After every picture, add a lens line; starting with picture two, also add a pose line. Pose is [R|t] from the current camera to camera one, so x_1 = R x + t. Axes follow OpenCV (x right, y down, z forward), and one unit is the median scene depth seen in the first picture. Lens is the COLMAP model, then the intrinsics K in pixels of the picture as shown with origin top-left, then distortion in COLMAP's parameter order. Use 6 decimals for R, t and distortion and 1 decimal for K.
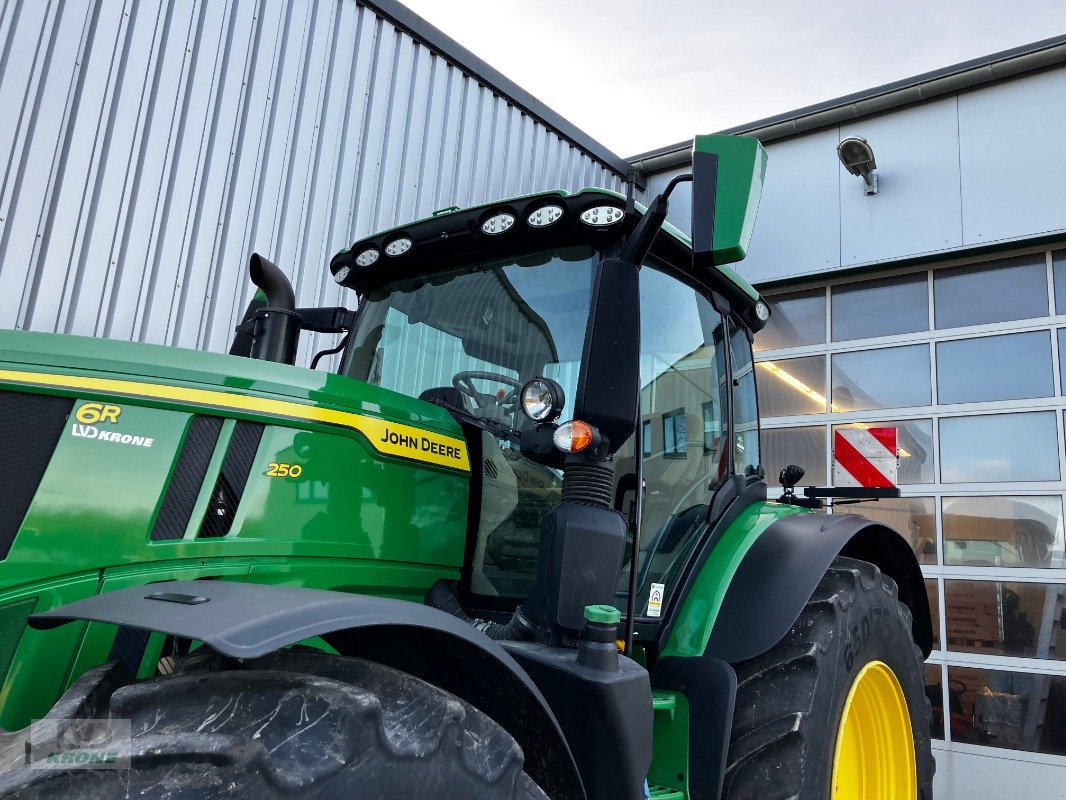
lens RADIAL K [[864.8, 0, 528.8], [0, 864.8, 393.7], [0, 0, 1]] dist [0.058133, -0.073315]
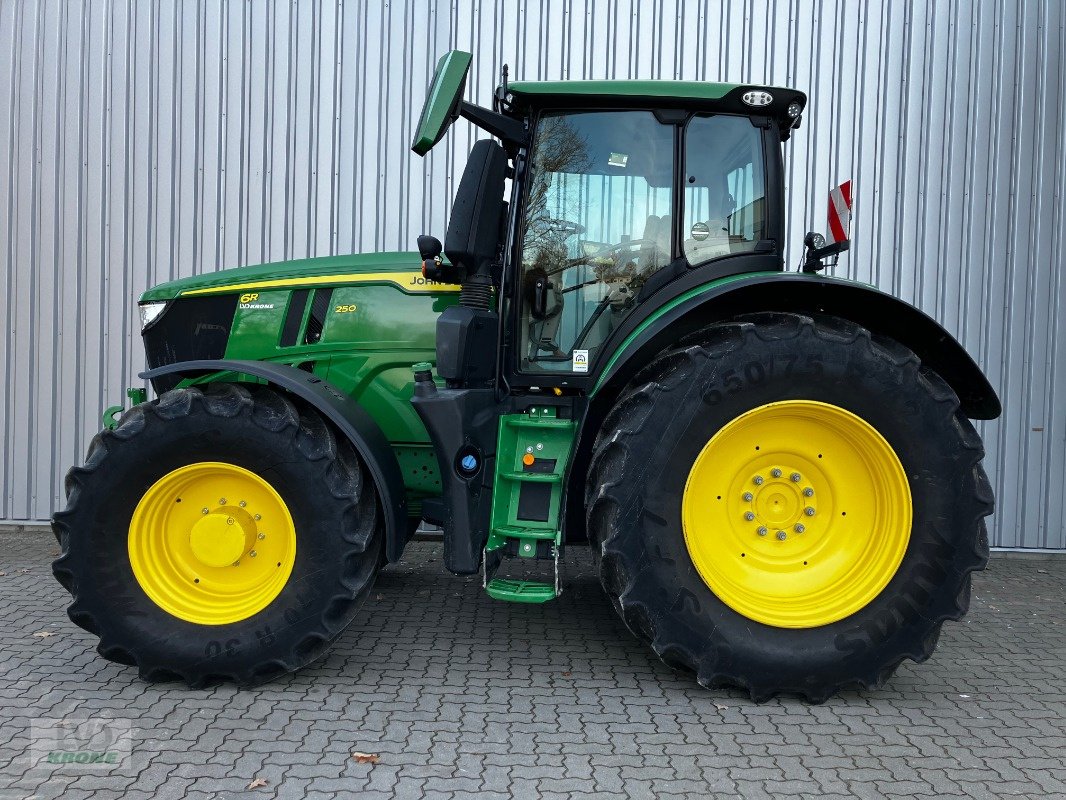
lens RADIAL K [[811.1, 0, 529.4], [0, 811.1, 381.4], [0, 0, 1]] dist [0.038529, 0.000105]
pose [[0.614703, -0.051841, -0.787053, 1.674517], [0.201344, 0.975093, 0.093027, 0.185410], [0.762627, -0.215653, 0.609831, 0.147001]]
